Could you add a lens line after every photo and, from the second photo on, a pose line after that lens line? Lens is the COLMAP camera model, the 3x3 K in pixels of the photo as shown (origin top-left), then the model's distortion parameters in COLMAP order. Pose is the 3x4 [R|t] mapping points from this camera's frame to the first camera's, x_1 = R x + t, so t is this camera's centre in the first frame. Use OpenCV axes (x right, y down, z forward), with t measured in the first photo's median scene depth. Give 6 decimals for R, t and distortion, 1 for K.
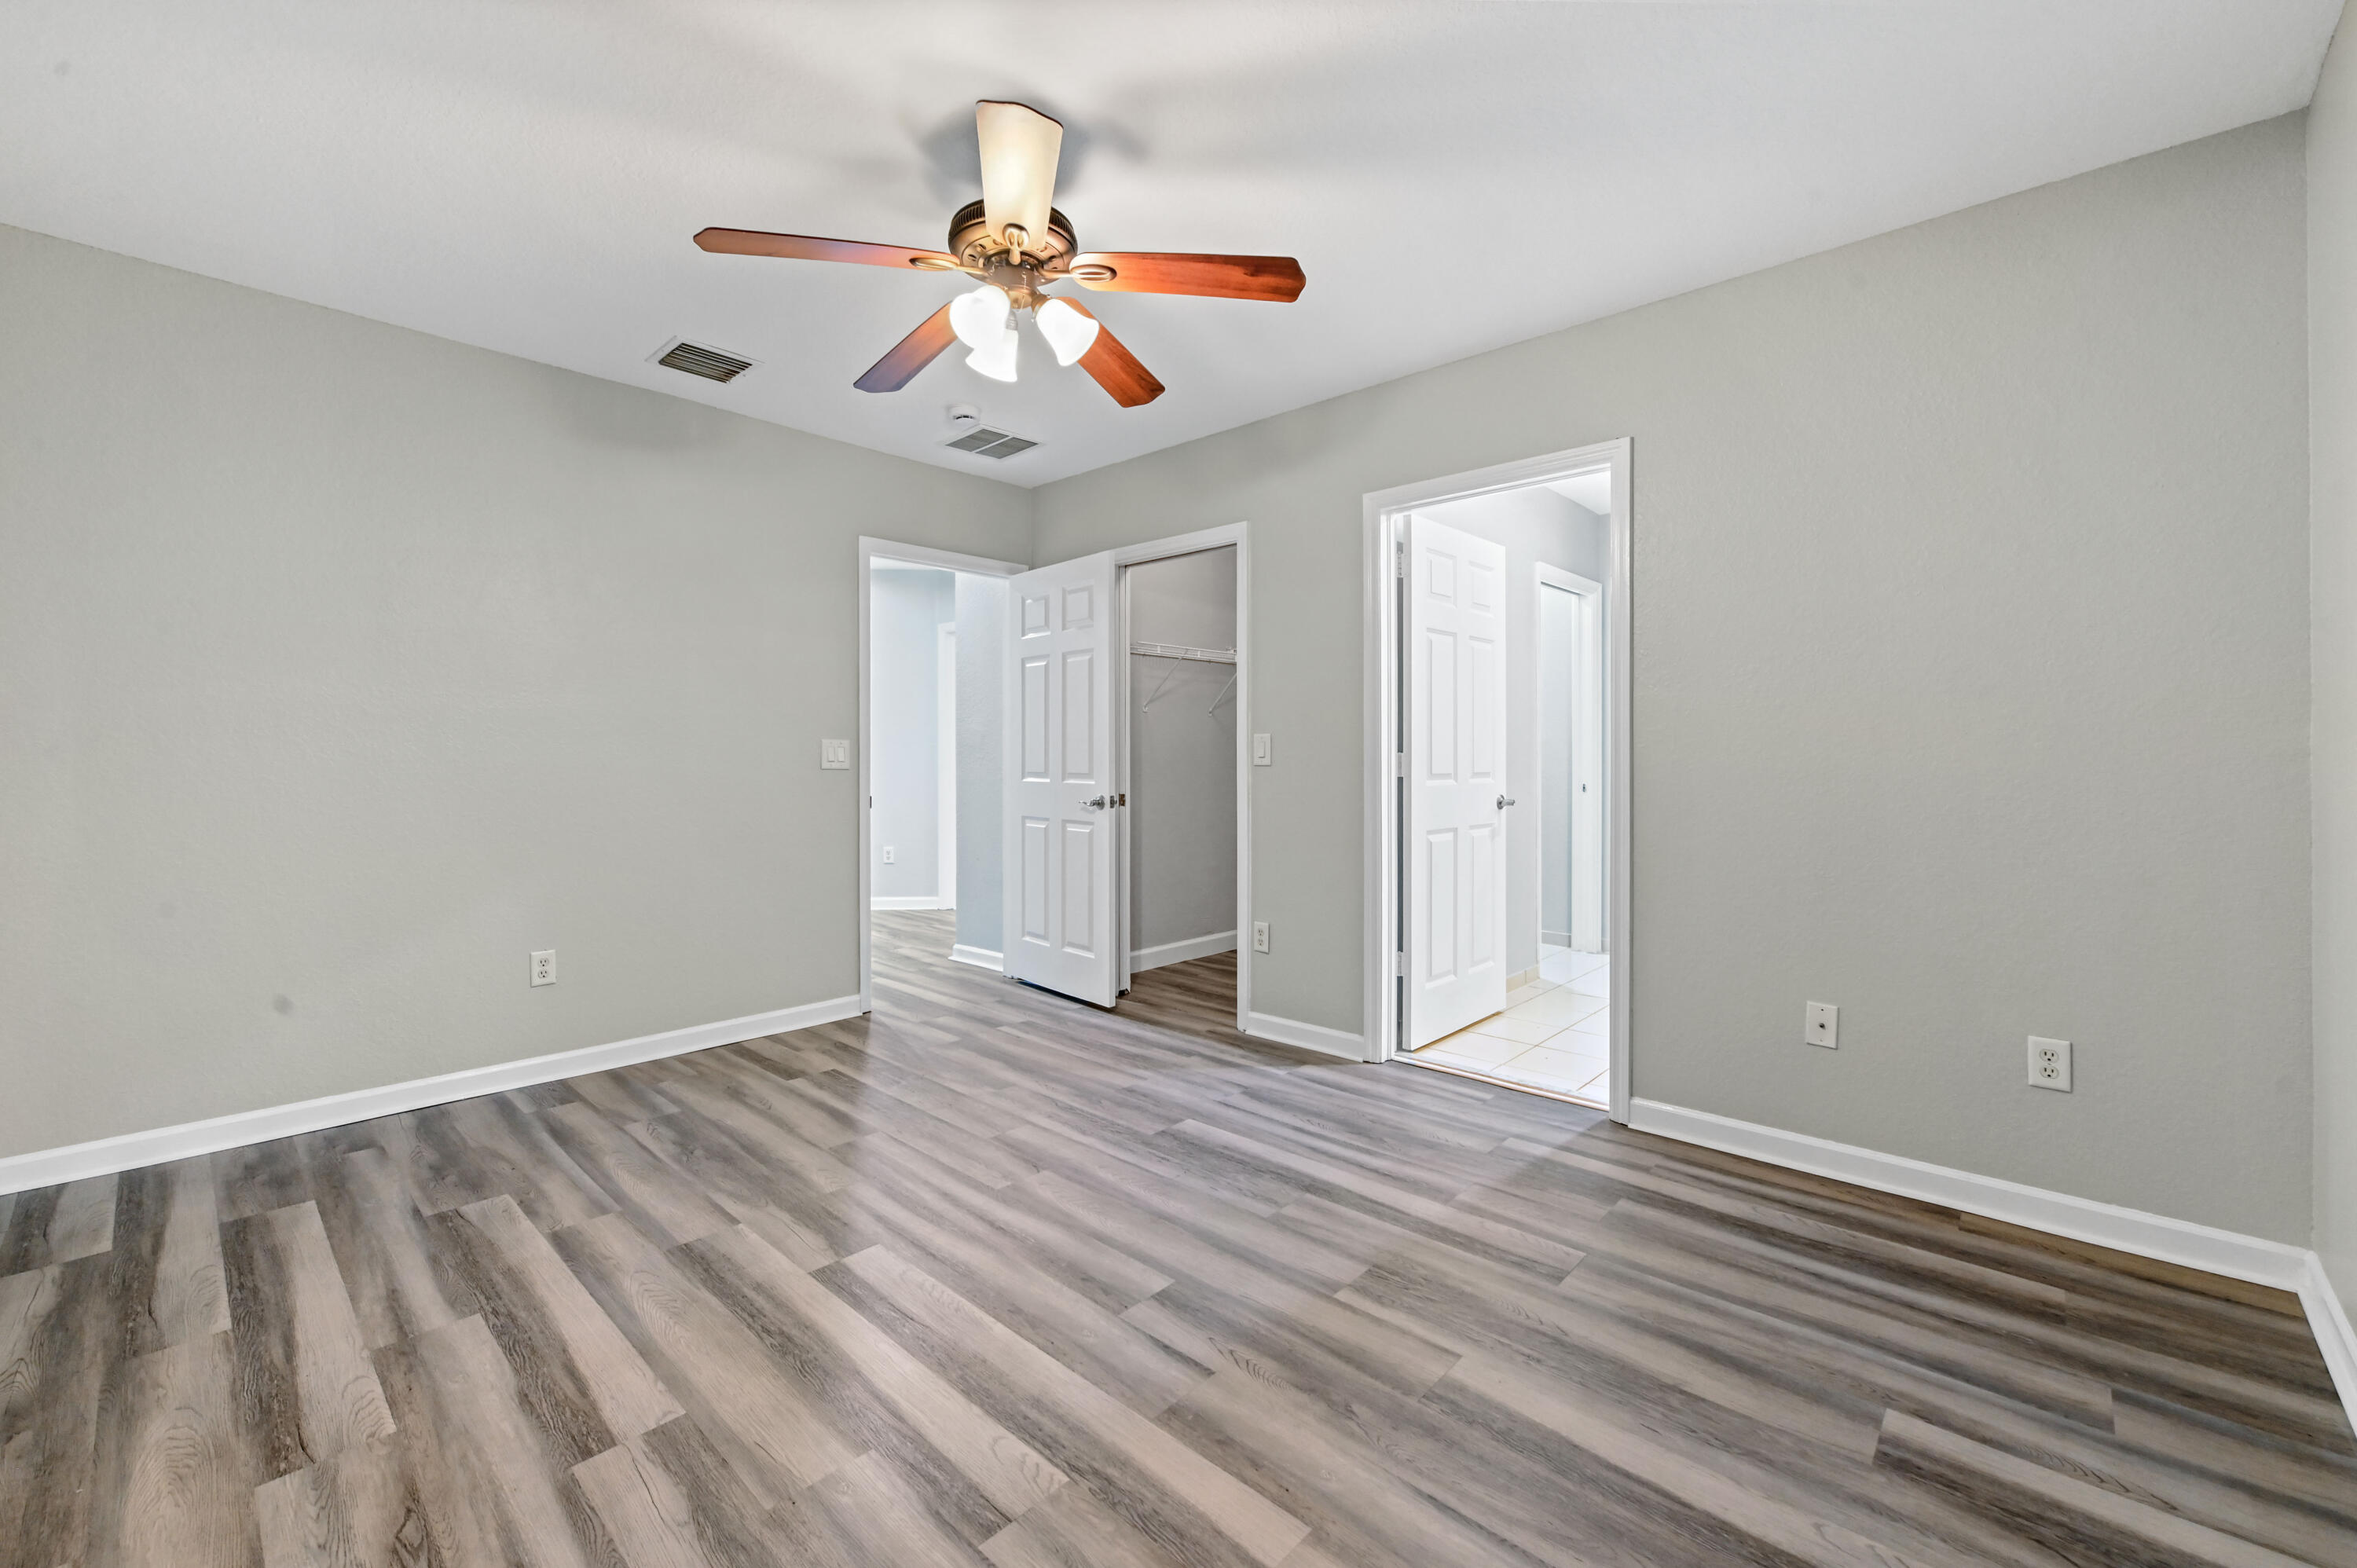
lens RADIAL K [[960.7, 0, 1184.8], [0, 960.7, 772.0], [0, 0, 1]] dist [-0.008217, -0.000136]
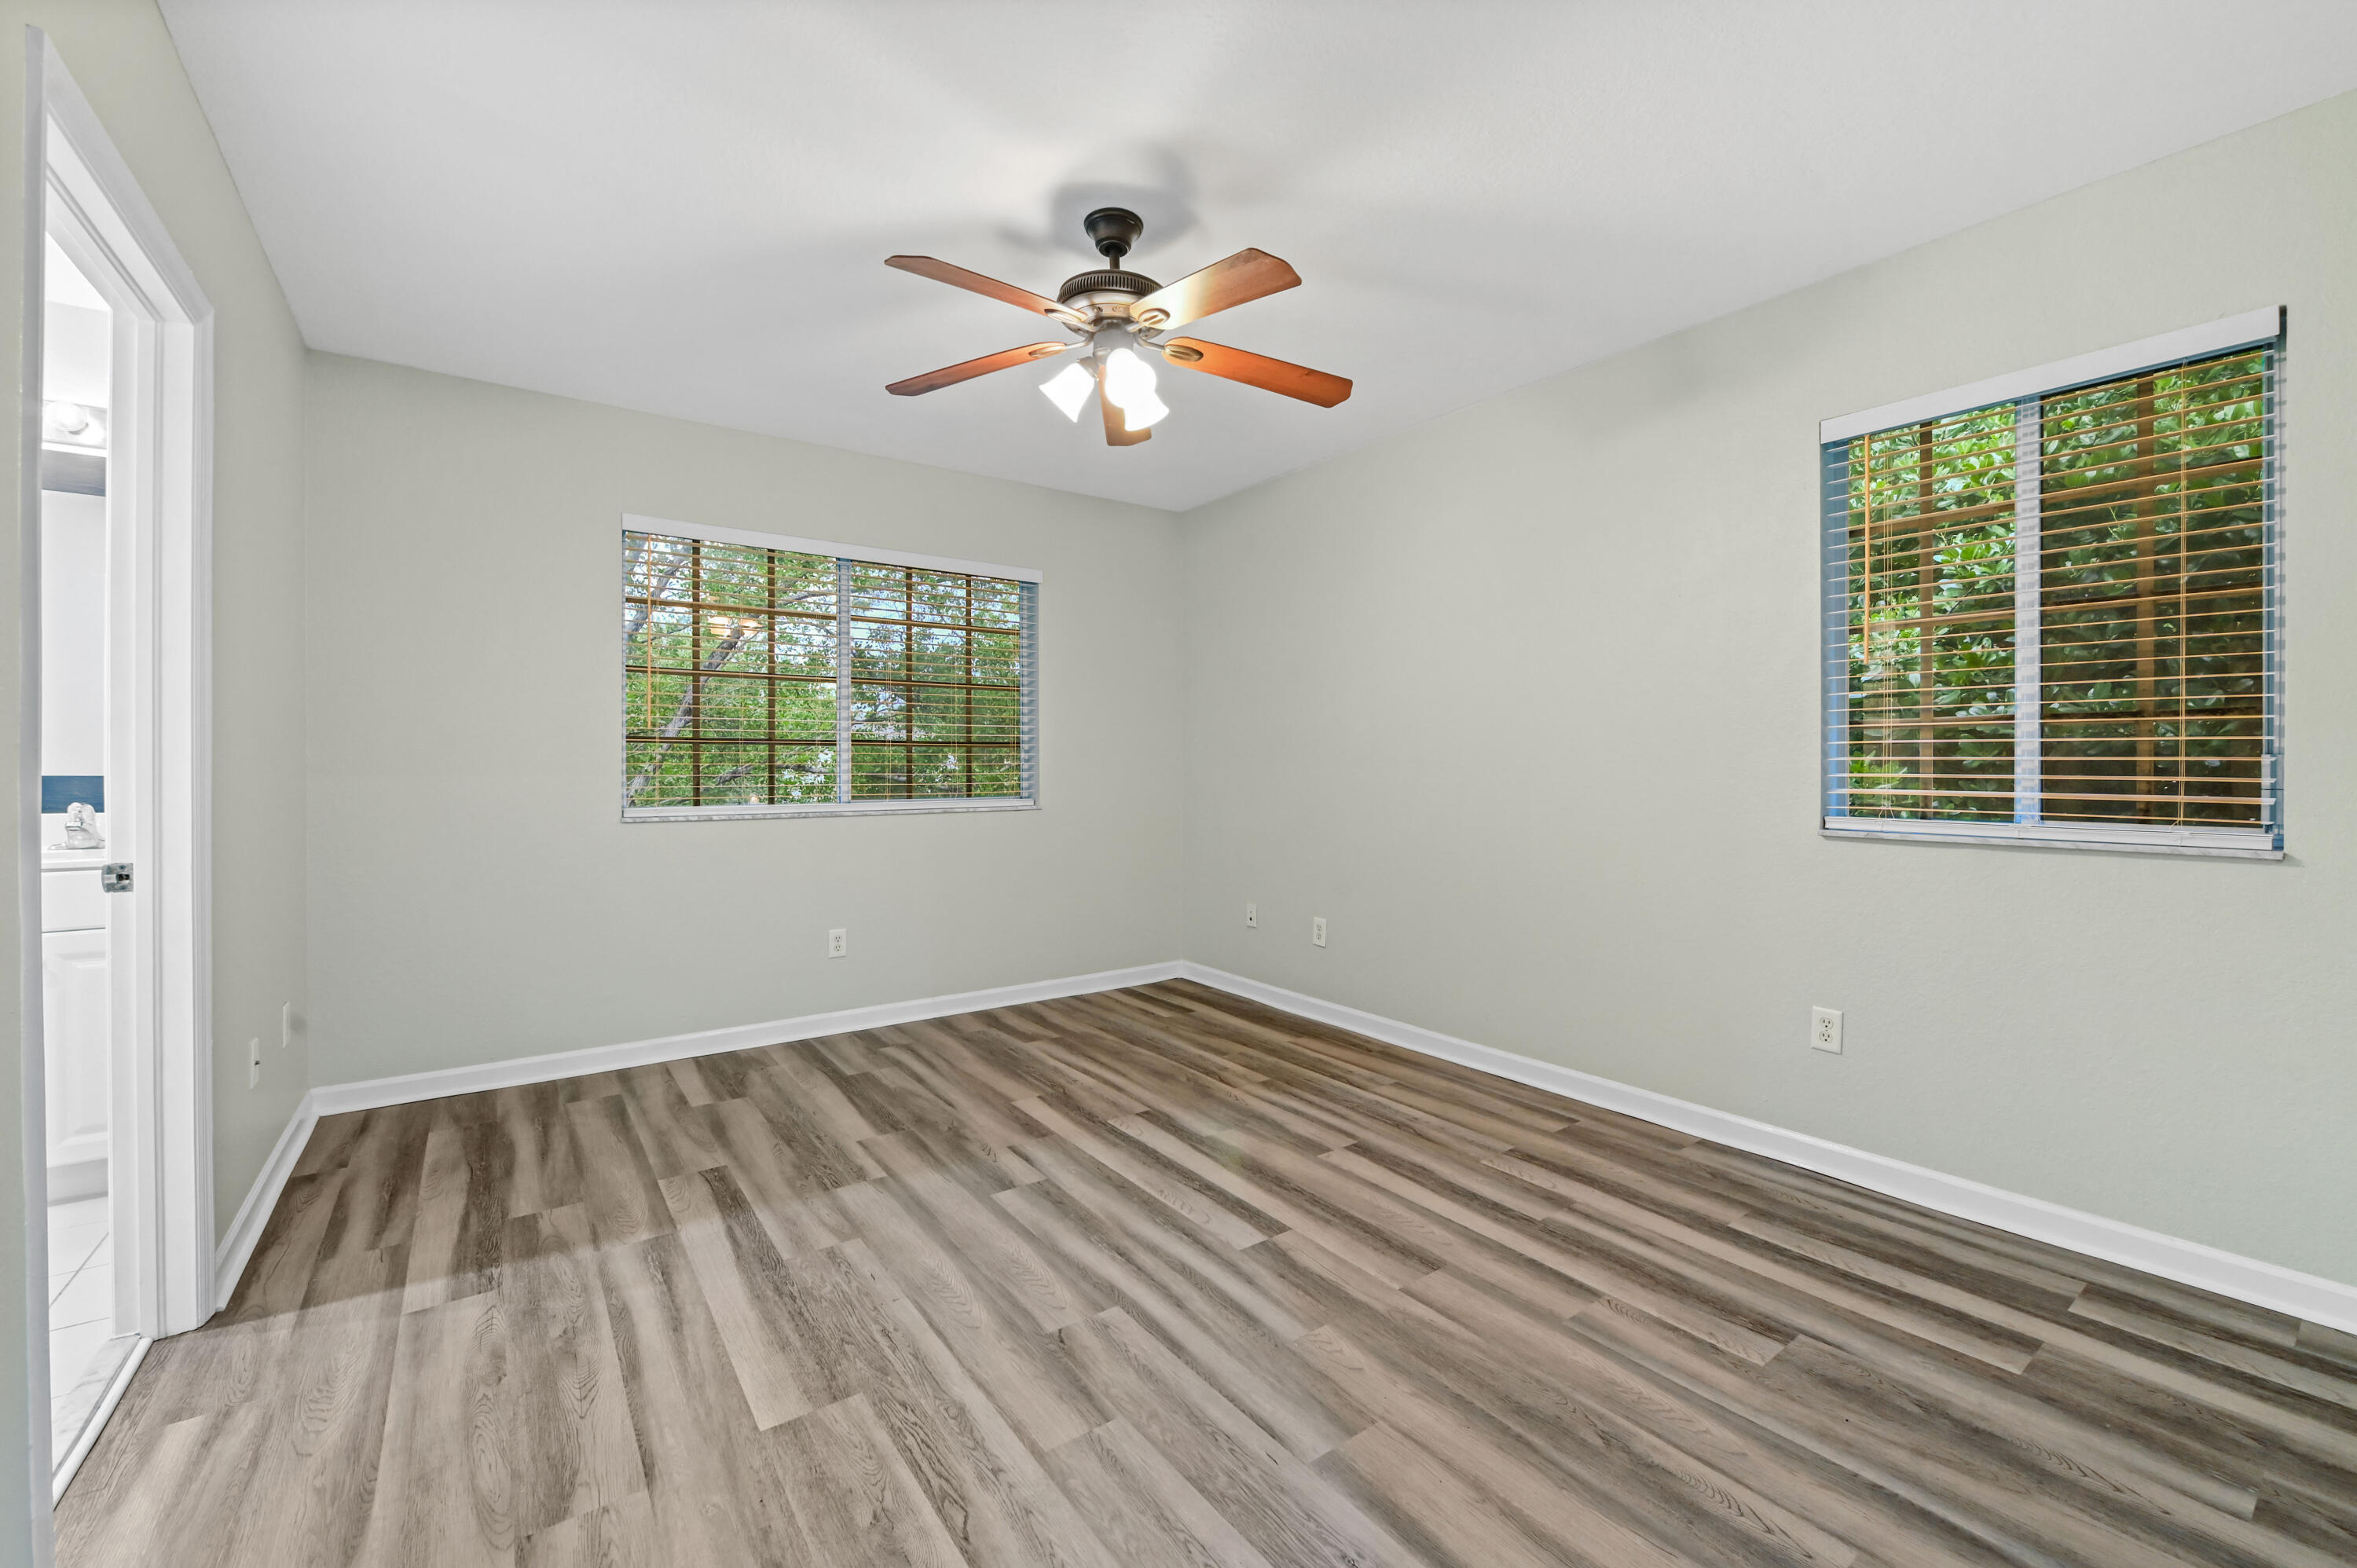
lens RADIAL K [[940.7, 0, 1185.2], [0, 940.7, 783.8], [0, 0, 1]] dist [-0.009001, -0.000021]
pose [[-0.981212, -0.003265, 0.192904, -0.469755], [0.004383, 0.999221, 0.039208, -0.043576], [-0.192881, 0.039316, -0.980434, 2.038546]]
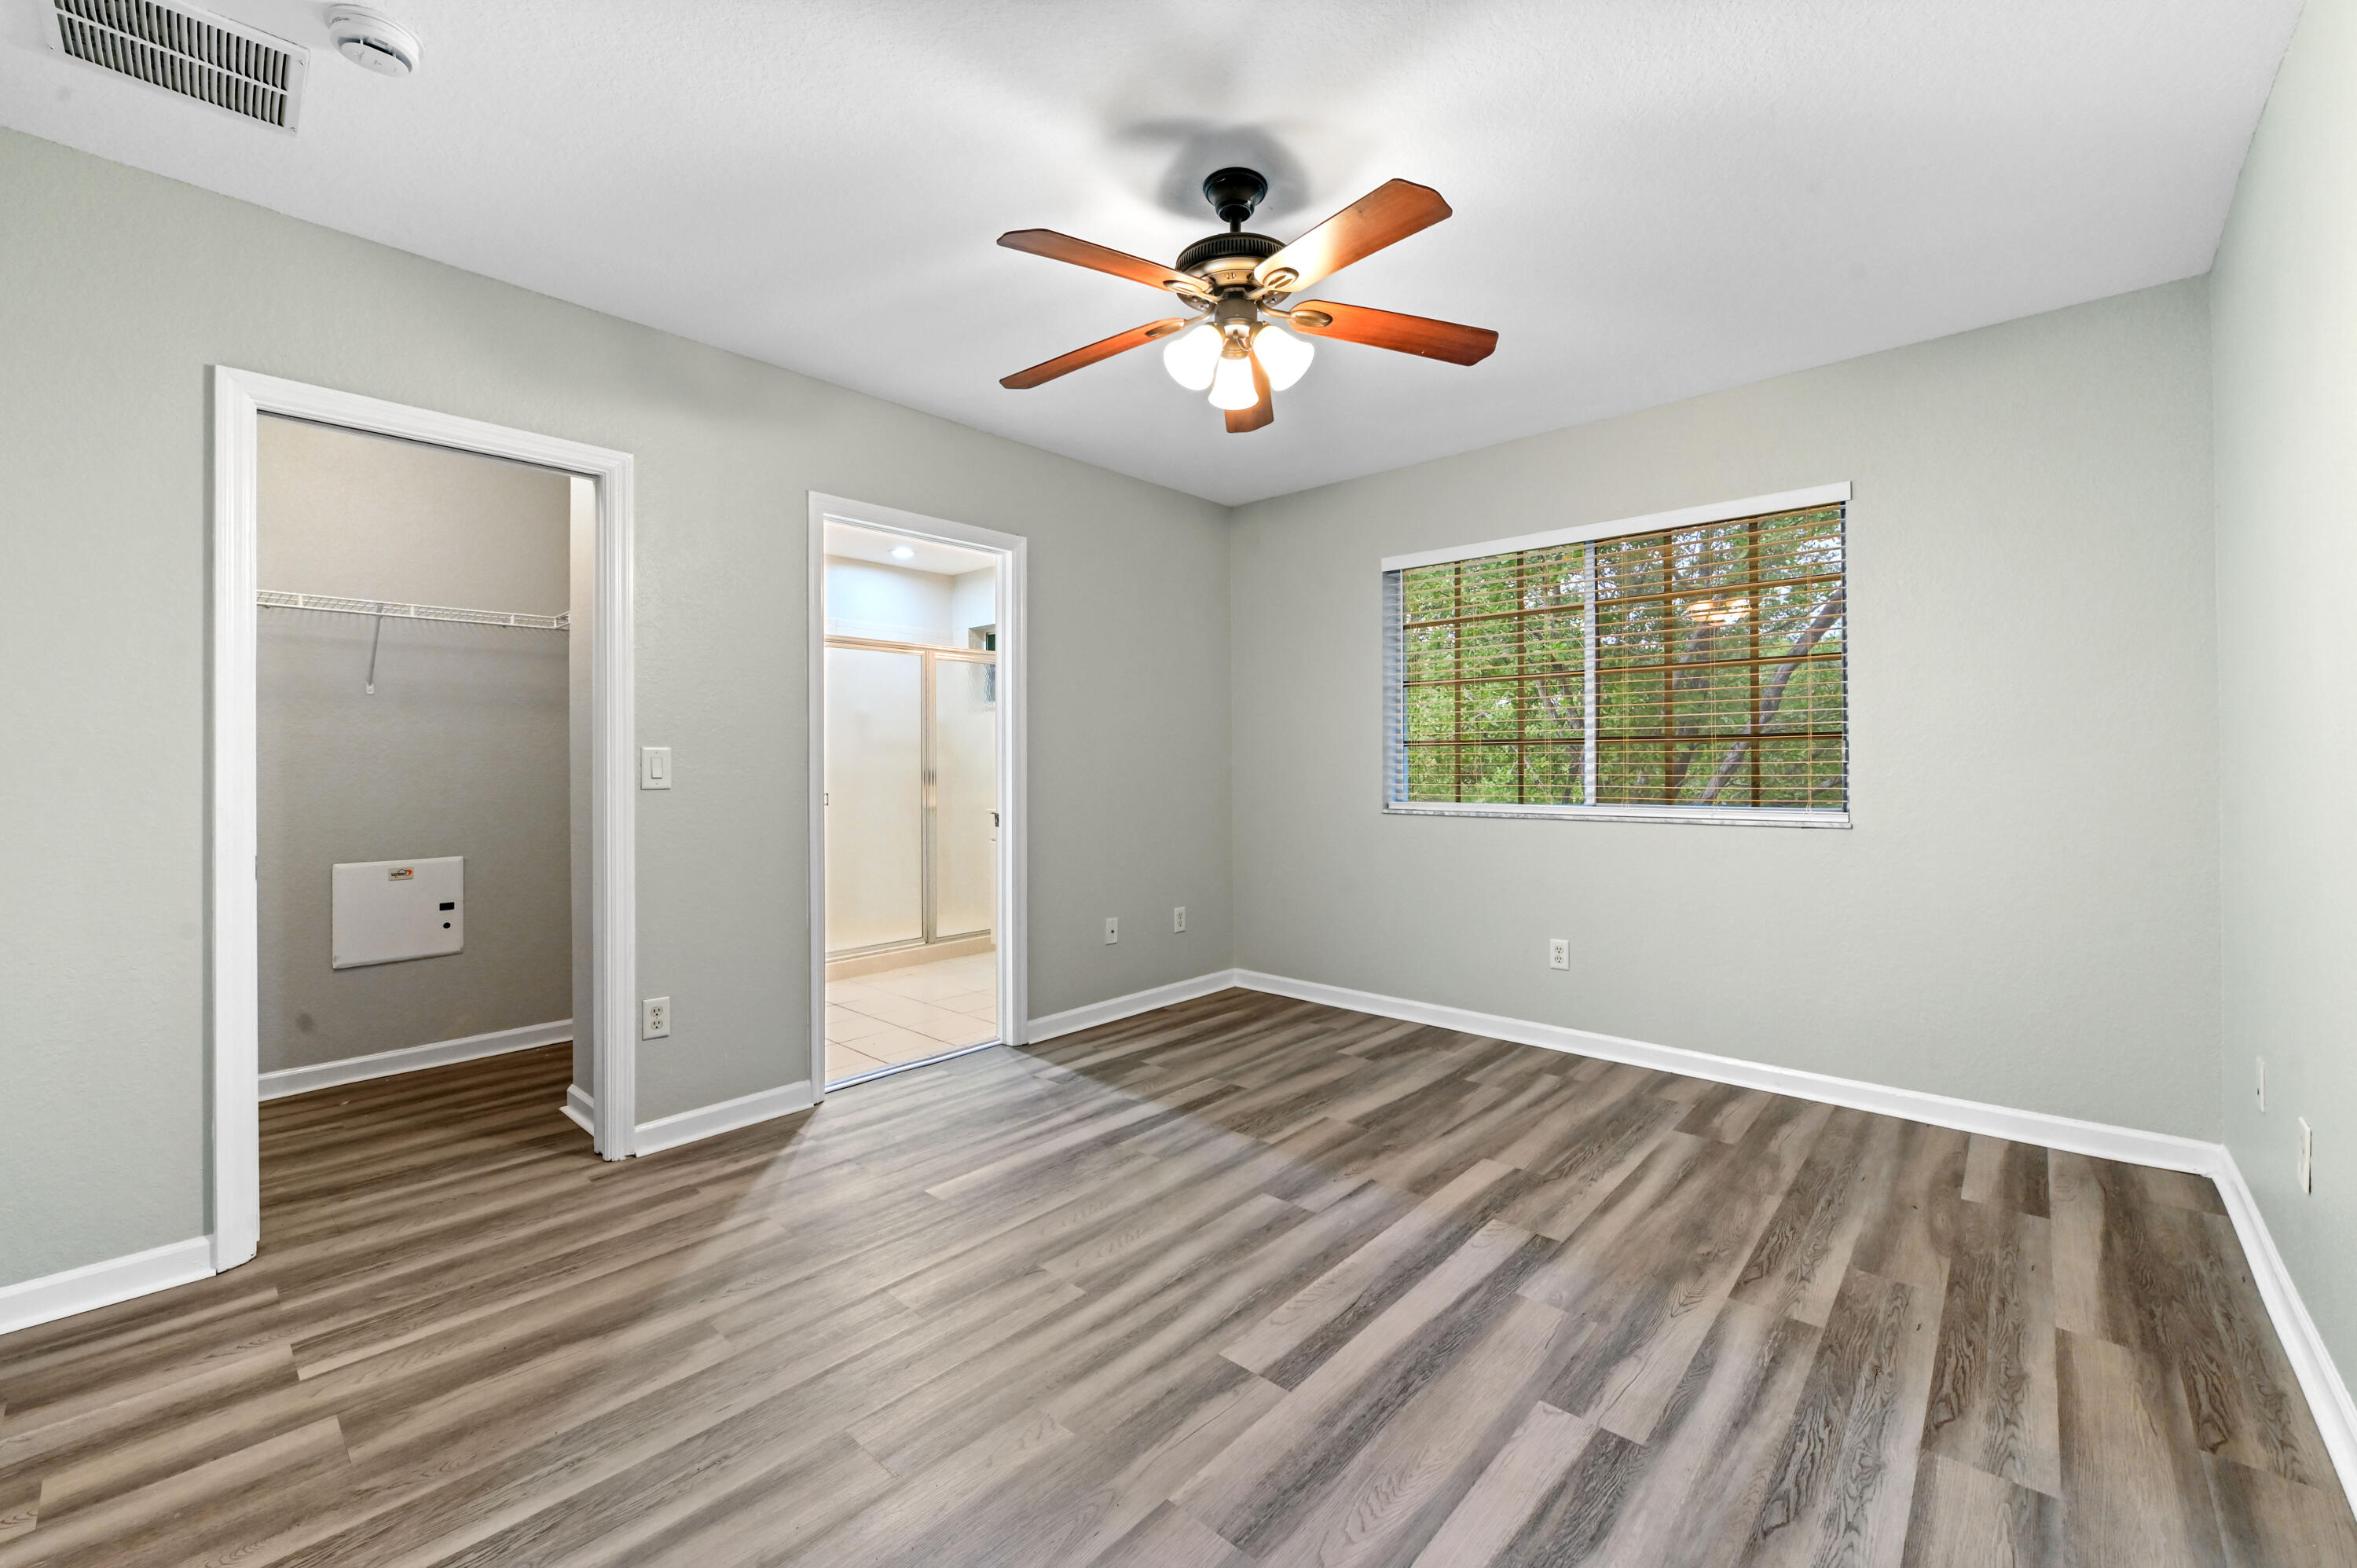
lens RADIAL K [[940.7, 0, 1185.2], [0, 940.7, 783.8], [0, 0, 1]] dist [-0.009001, -0.000021]
pose [[-0.013651, -0.018712, 0.999732, -1.174561], [0.024693, 0.999514, 0.019045, -0.026074], [-0.999602, 0.024946, -0.013183, 1.063252]]
